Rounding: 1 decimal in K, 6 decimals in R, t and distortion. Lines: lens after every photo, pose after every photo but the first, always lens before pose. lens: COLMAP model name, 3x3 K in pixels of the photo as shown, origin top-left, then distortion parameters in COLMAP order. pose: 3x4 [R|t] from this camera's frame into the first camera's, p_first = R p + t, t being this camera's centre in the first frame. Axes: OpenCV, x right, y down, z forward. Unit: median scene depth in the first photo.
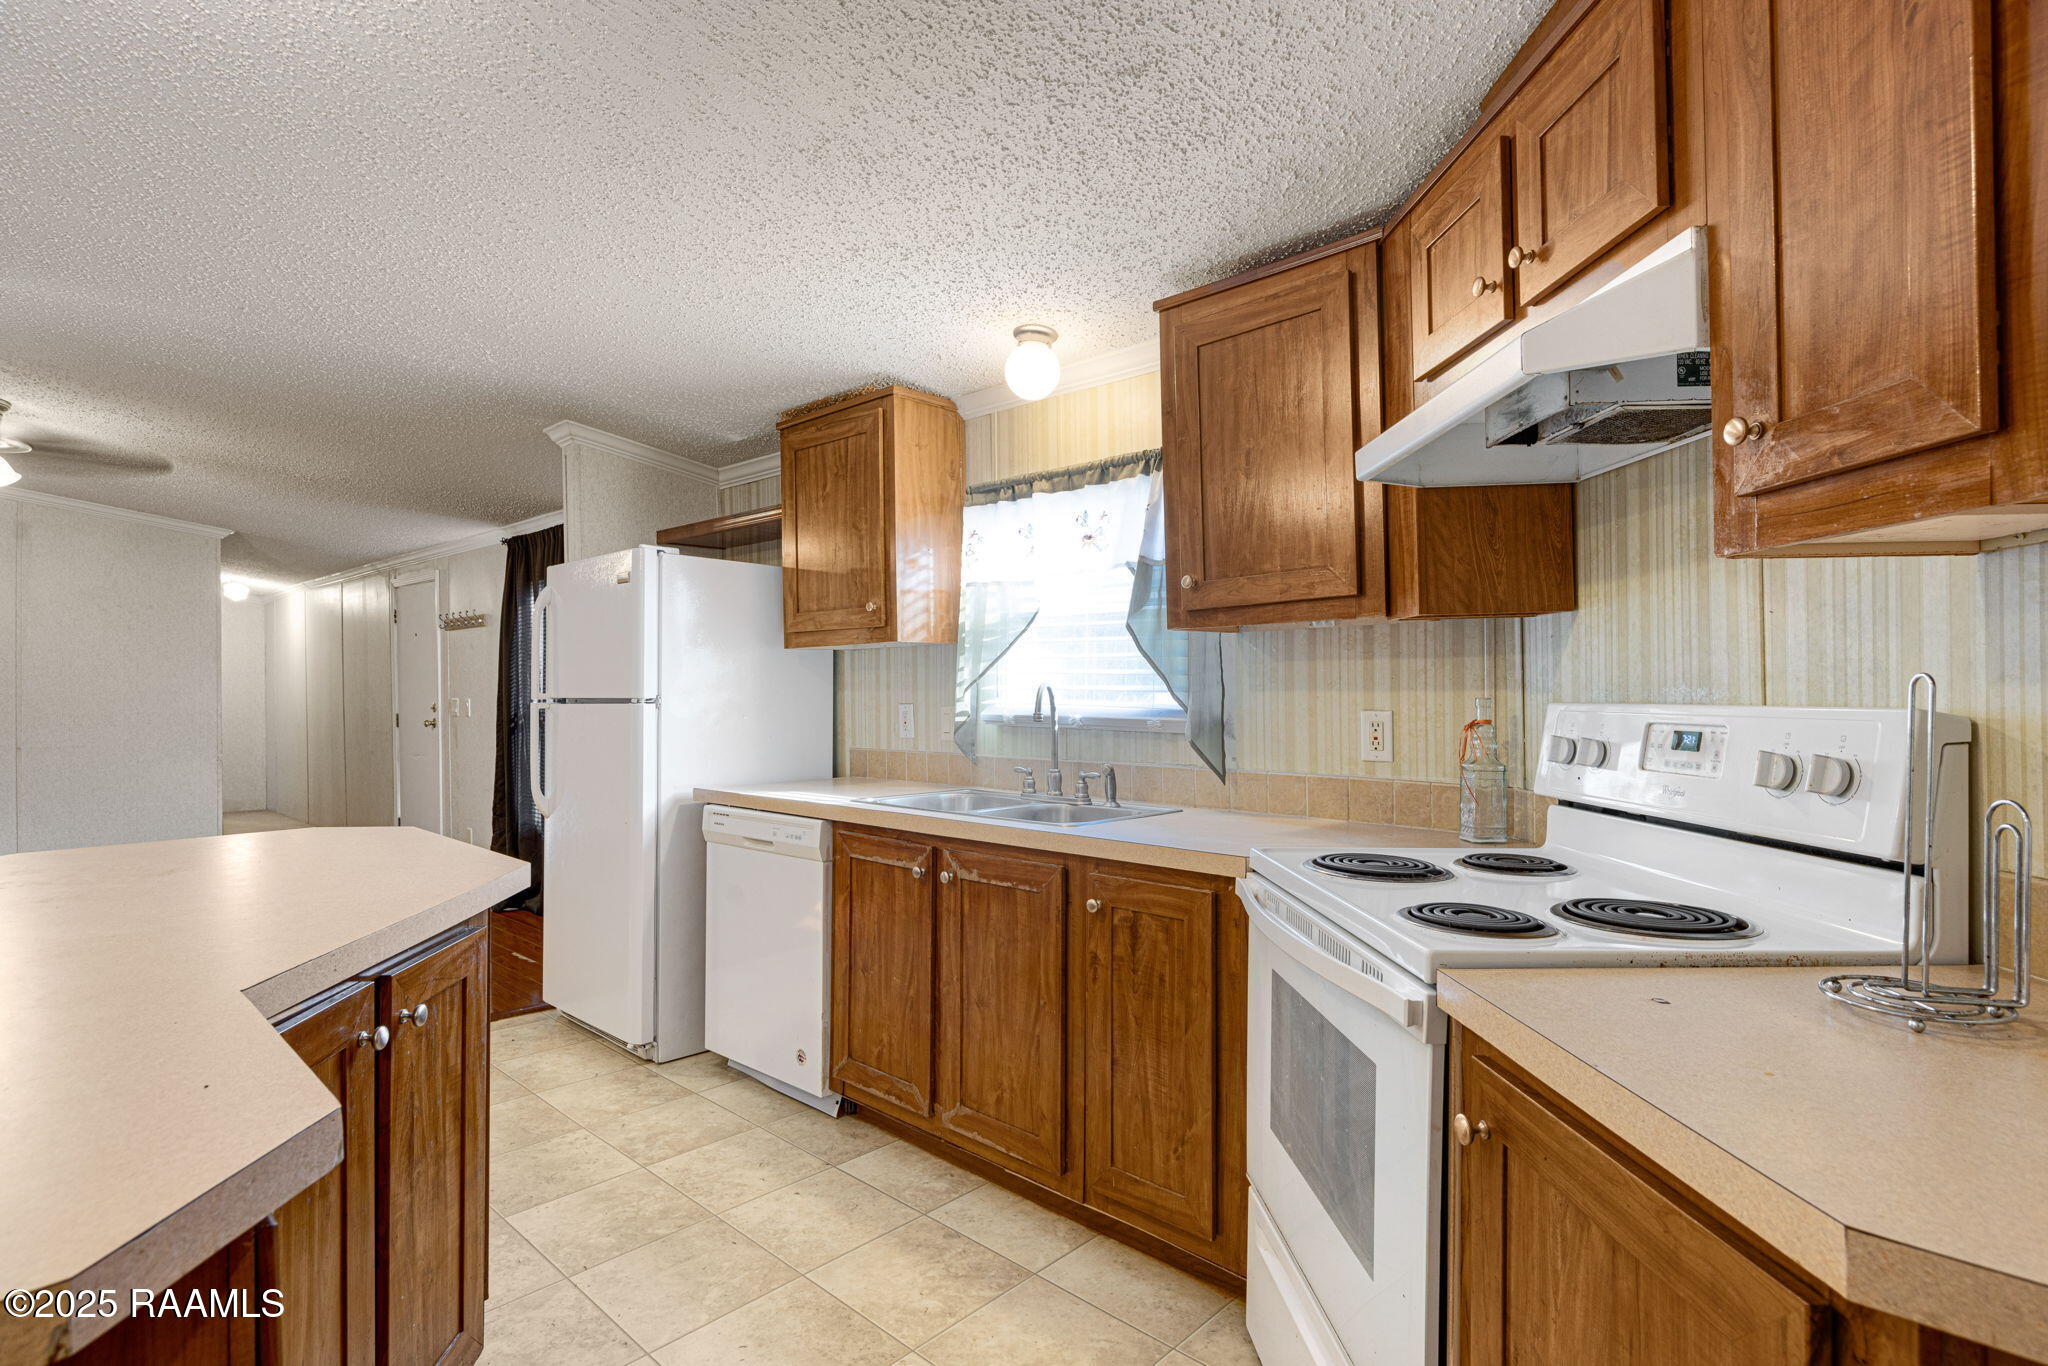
lens RADIAL K [[1001.7, 0, 1028.4], [0, 1001.7, 693.3], [0, 0, 1]] dist [0.001445, 0.000418]
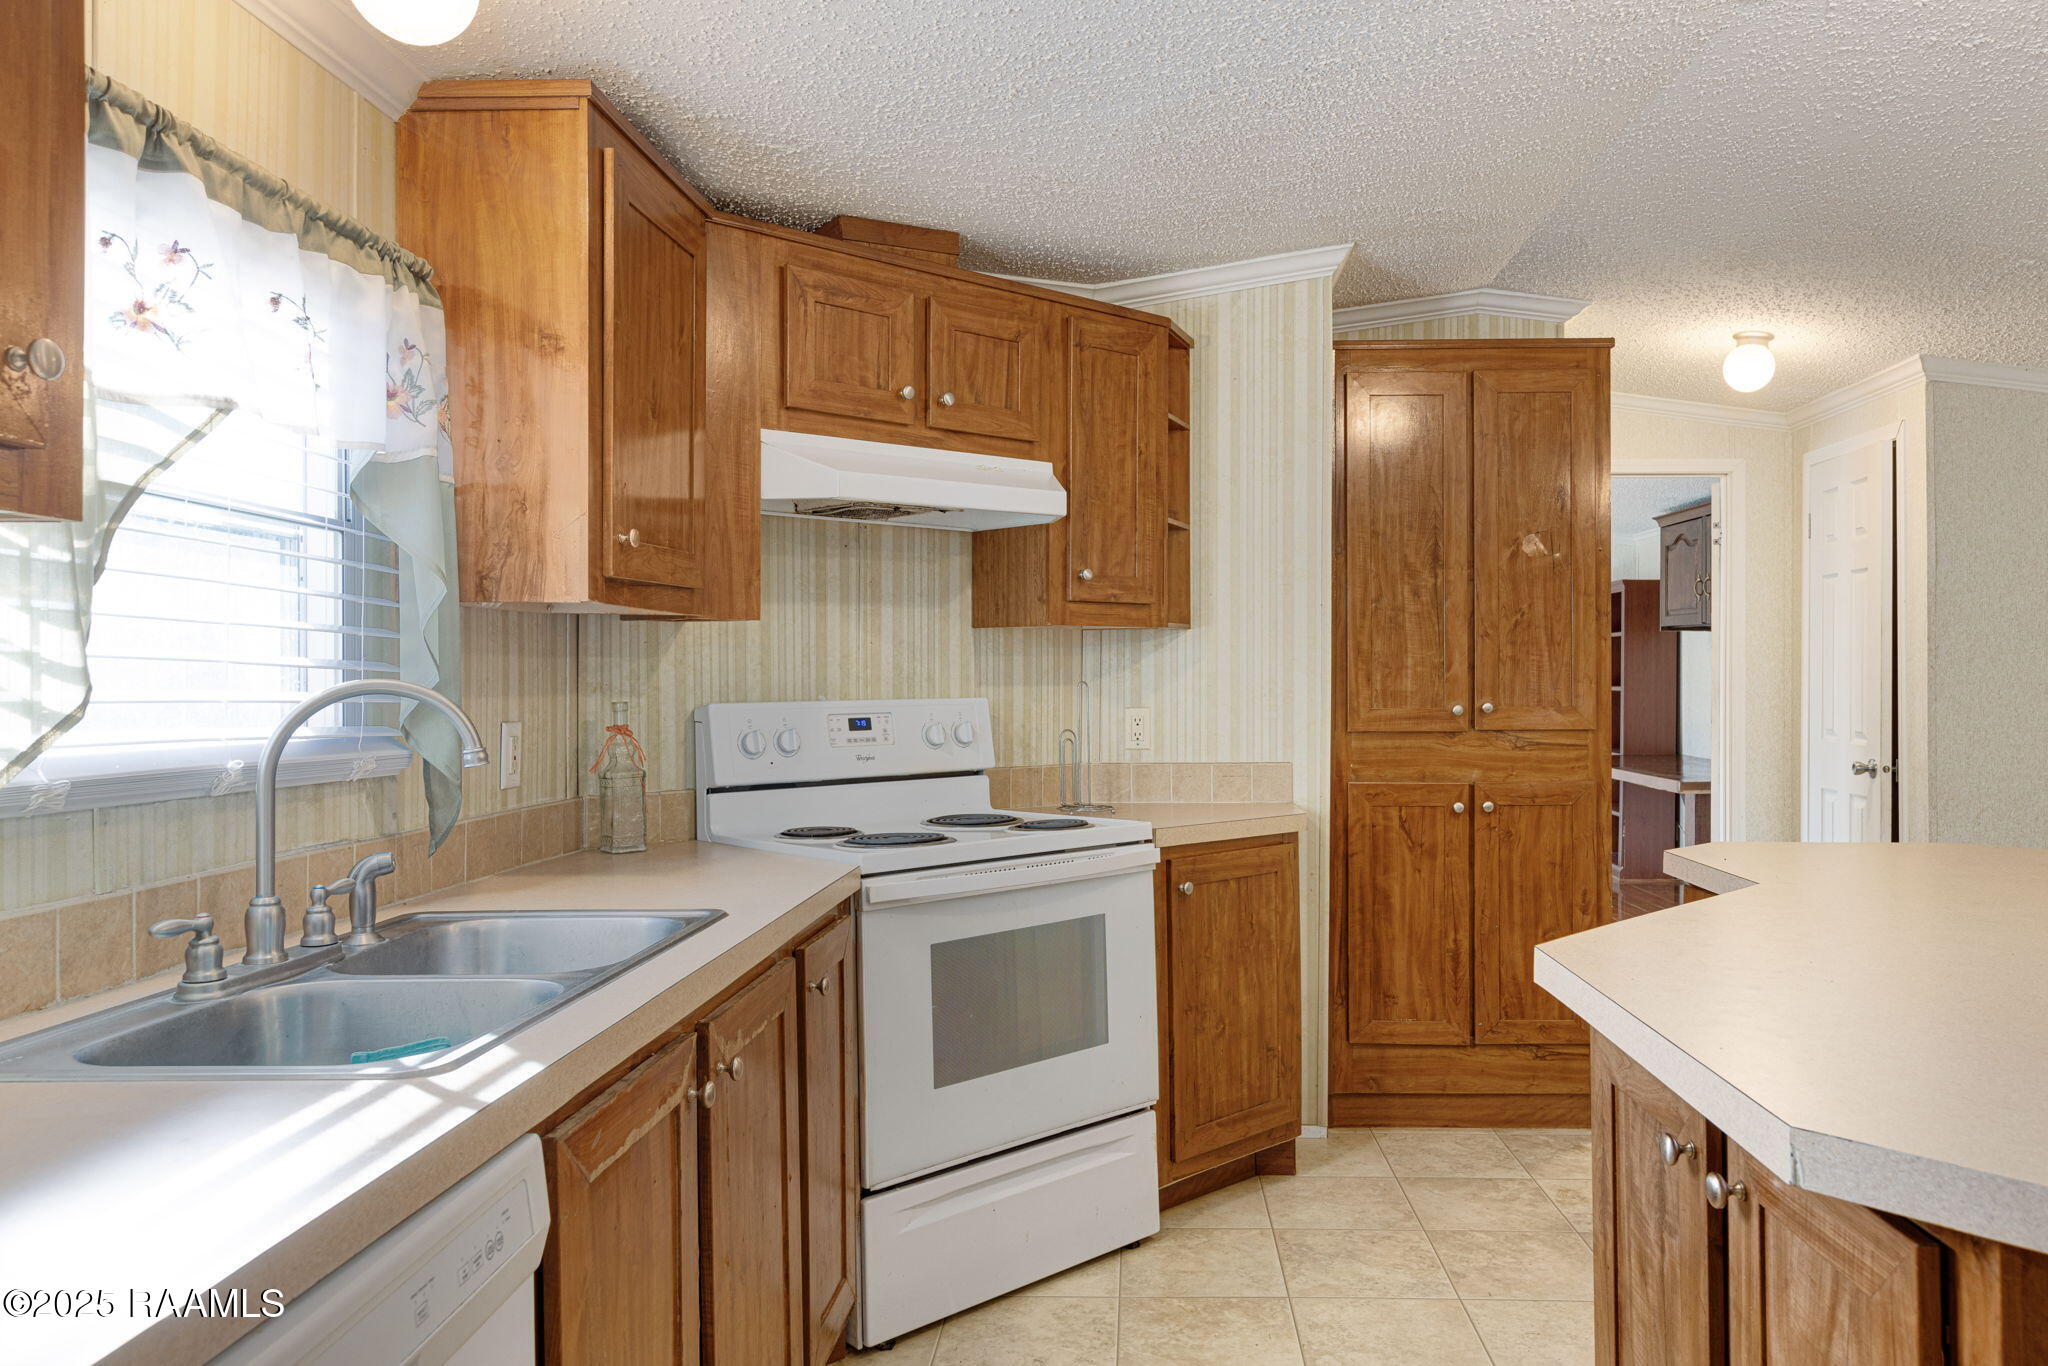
lens RADIAL K [[1378.2, 0, 1085.3], [0, 1378.2, 683.2], [0, 0, 1]] dist [0.004870, 0.000706]
pose [[-0.643295, 0.006216, 0.765593, -0.776479], [0.012598, 0.999918, 0.002467, -0.010240], [-0.765515, 0.011232, -0.643320, 1.392586]]
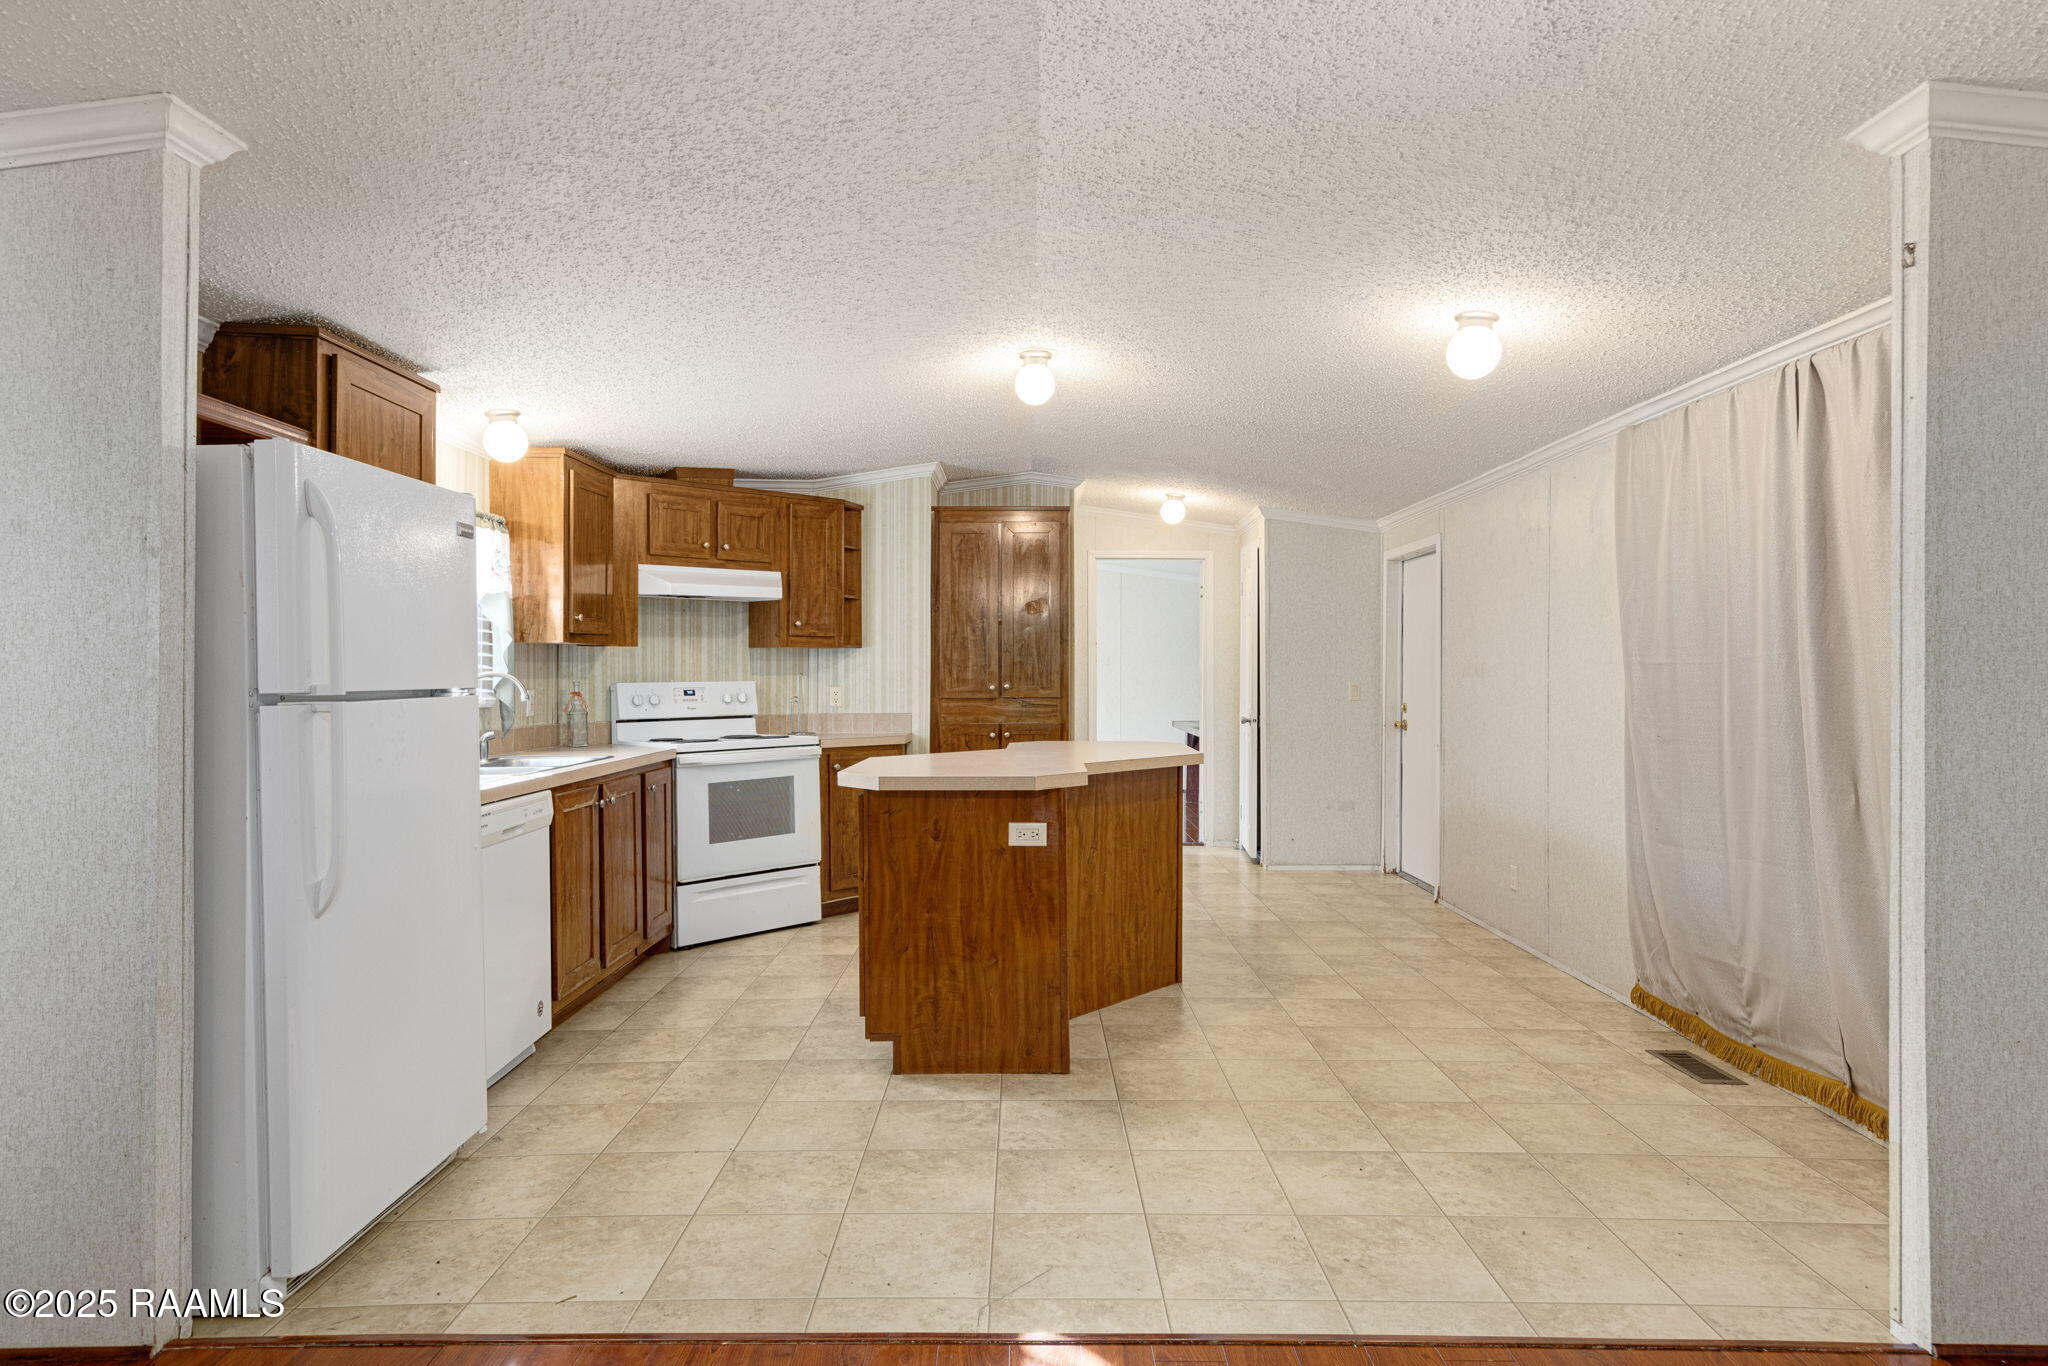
lens RADIAL K [[1137.6, 0, 1019.0], [0, 1137.6, 672.5], [0, 0, 1]] dist [0.004404, 0.000921]
pose [[-0.672331, 0.007989, 0.740208, -1.898264], [0.010896, 0.999940, -0.000895, -0.002728], [-0.740171, 0.007464, -0.672378, 1.814407]]
